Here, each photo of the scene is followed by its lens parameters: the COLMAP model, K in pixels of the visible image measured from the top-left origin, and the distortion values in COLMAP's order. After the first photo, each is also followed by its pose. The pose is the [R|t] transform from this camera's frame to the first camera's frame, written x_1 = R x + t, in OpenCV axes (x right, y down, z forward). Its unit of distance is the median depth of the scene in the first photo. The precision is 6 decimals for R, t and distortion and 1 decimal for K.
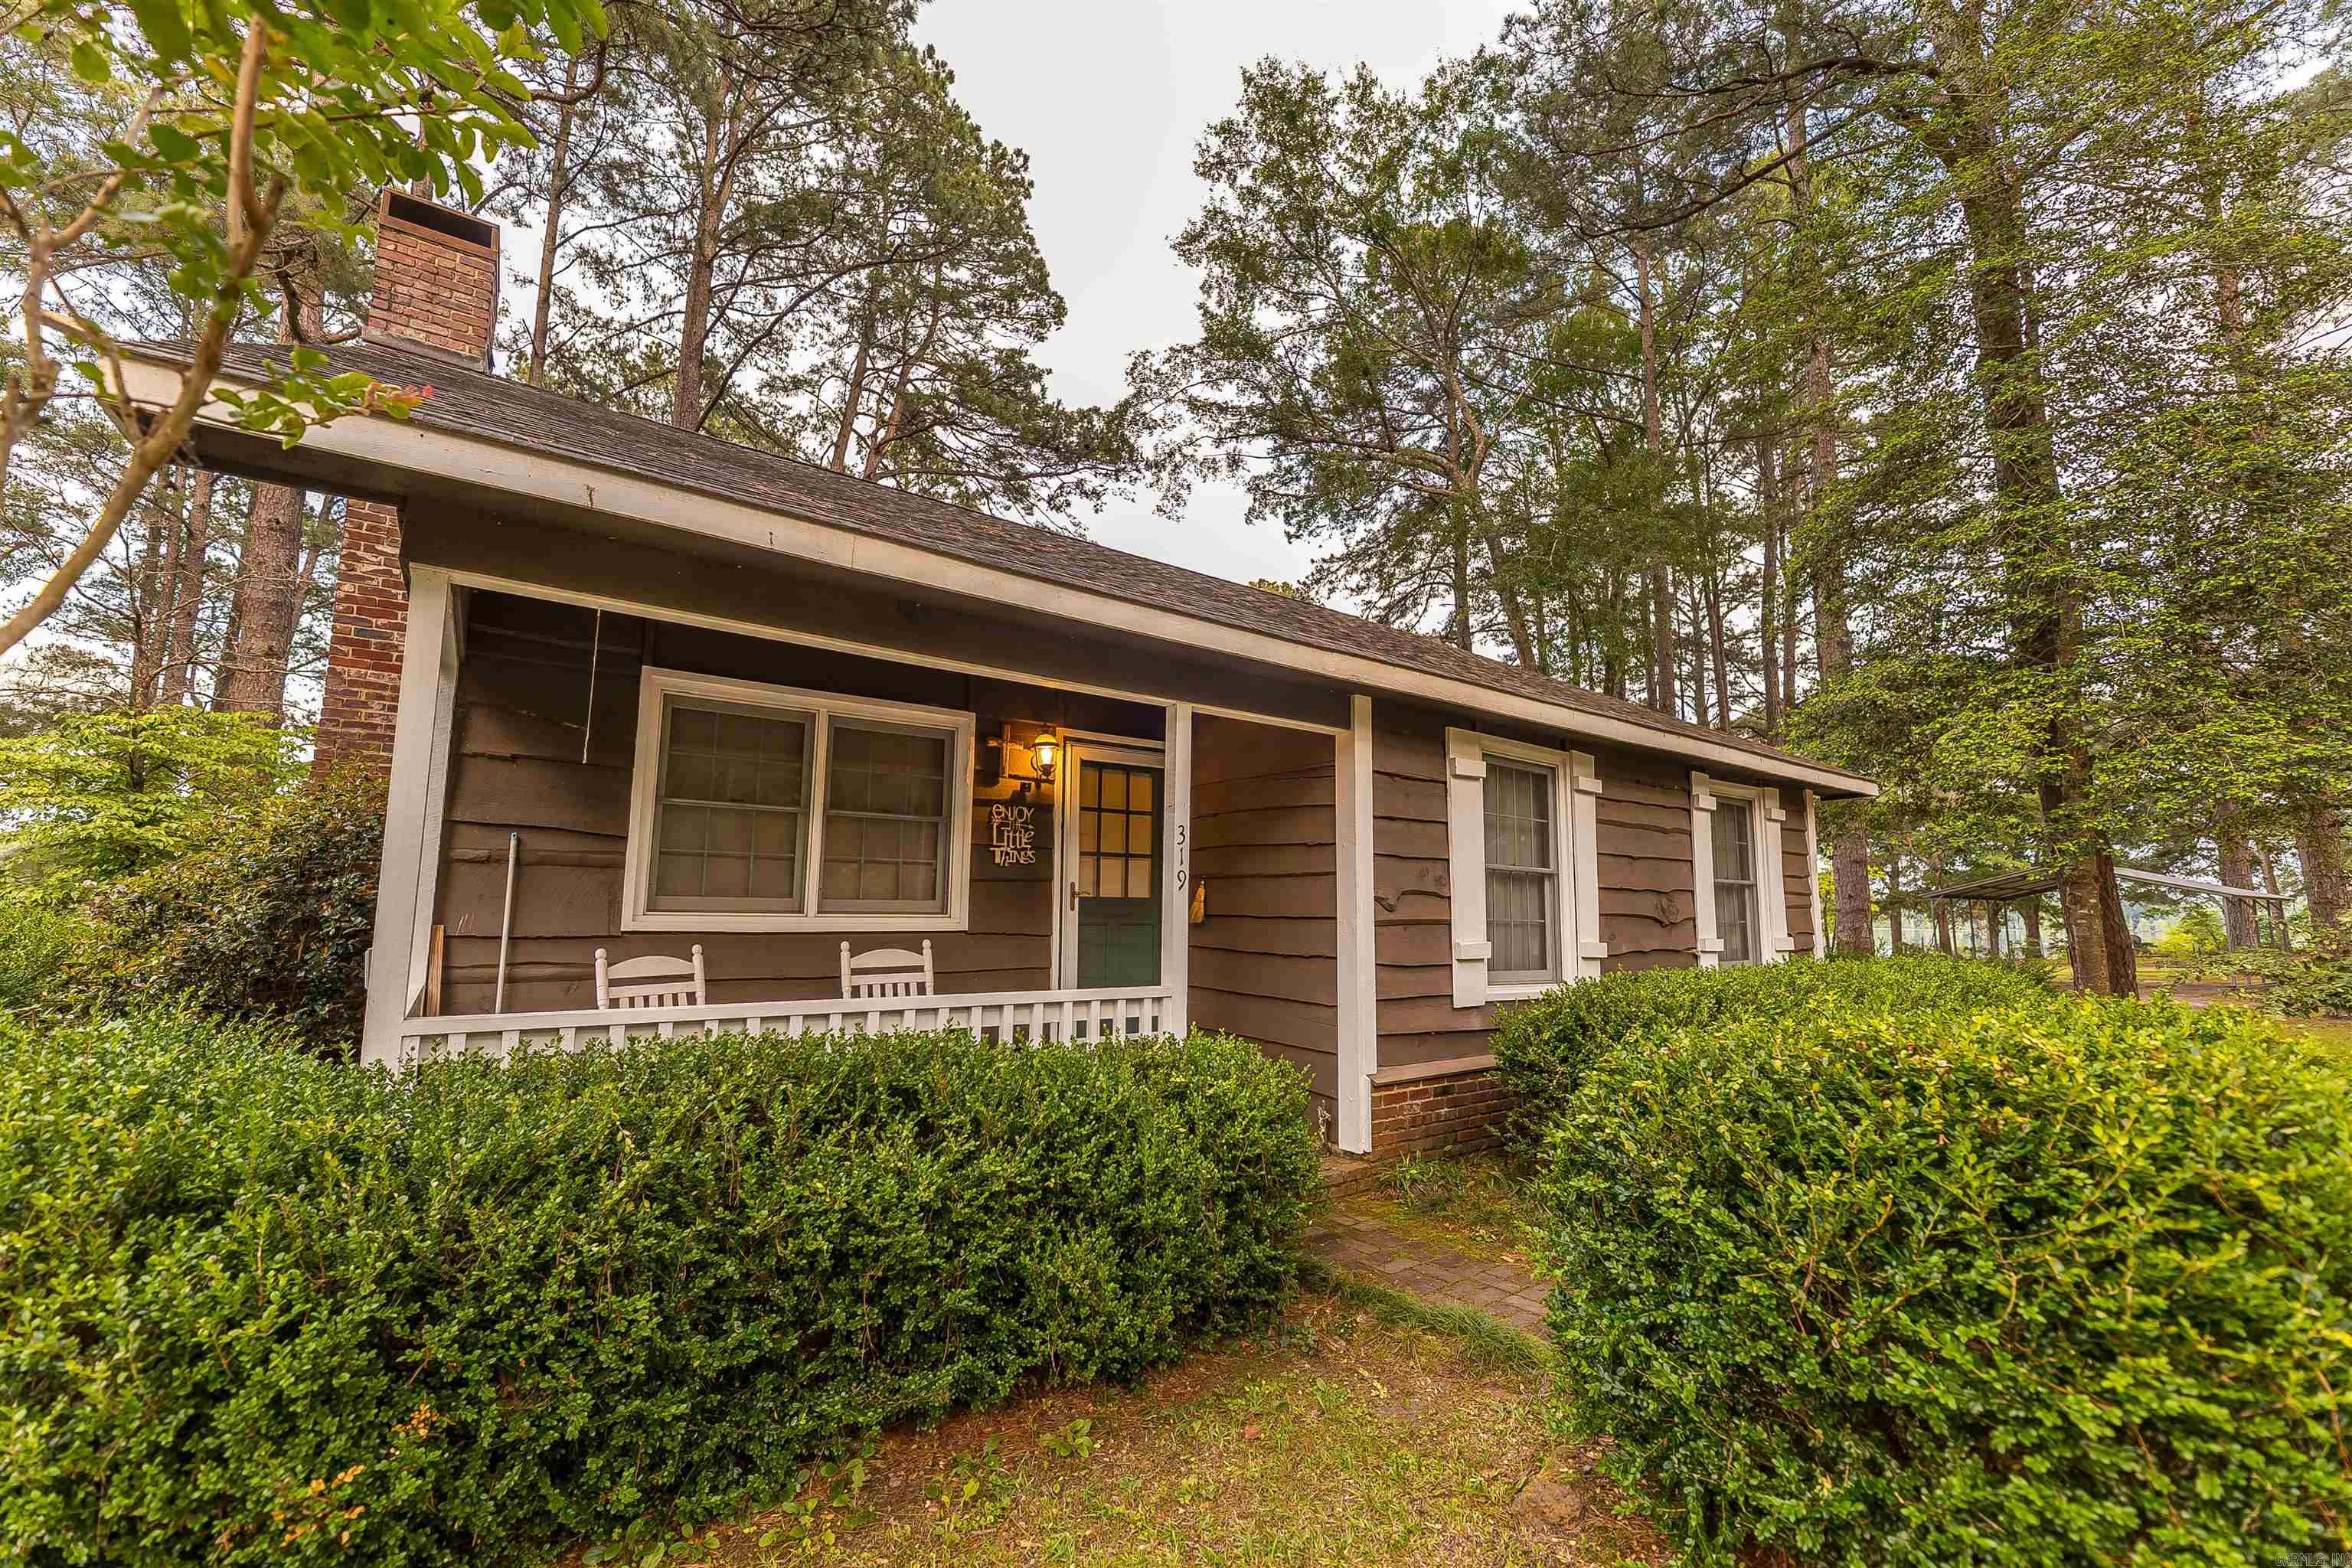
lens RADIAL K [[953.3, 0, 1166.1], [0, 953.3, 784.3], [0, 0, 1]] dist [-0.002456, -0.000273]
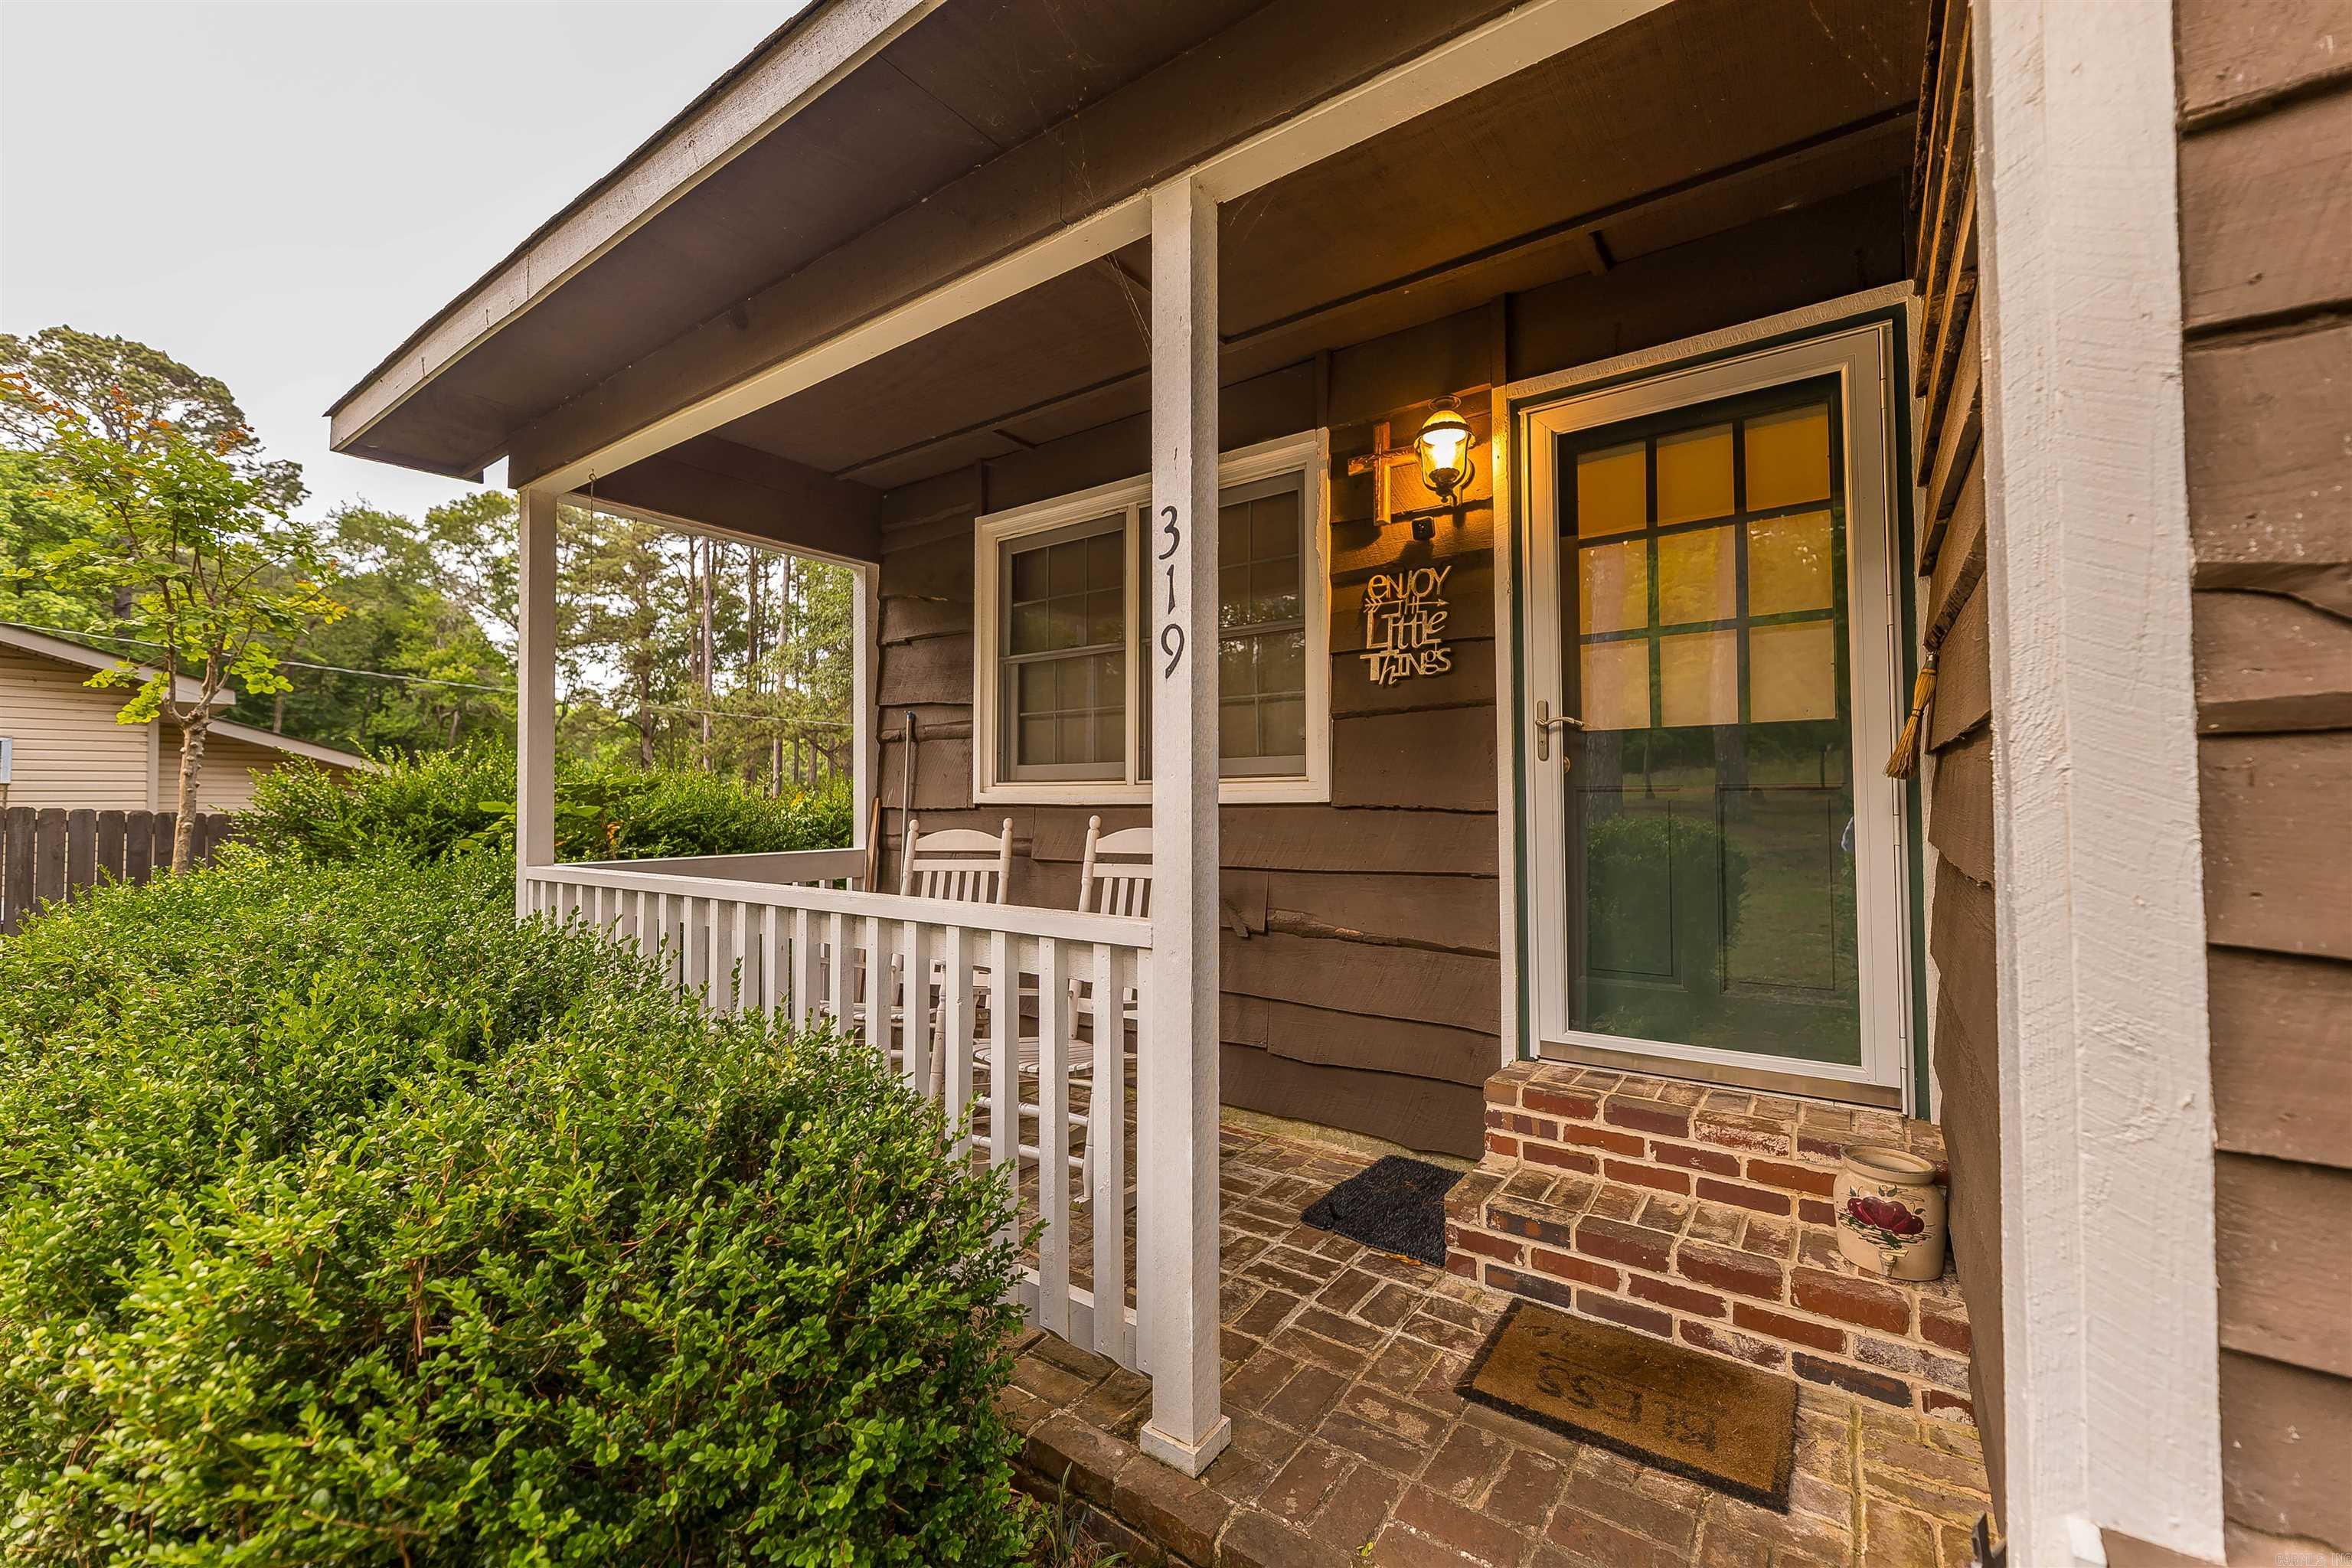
lens RADIAL K [[932.1, 0, 1176.0], [0, 932.1, 784.0], [0, 0, 1]] dist [-0.000203, -0.000041]
pose [[0.320011, -0.032230, -0.946866, 0.295341], [0.133722, 0.990953, 0.011463, 0.120186], [0.937929, -0.130285, 0.321425, 0.709037]]
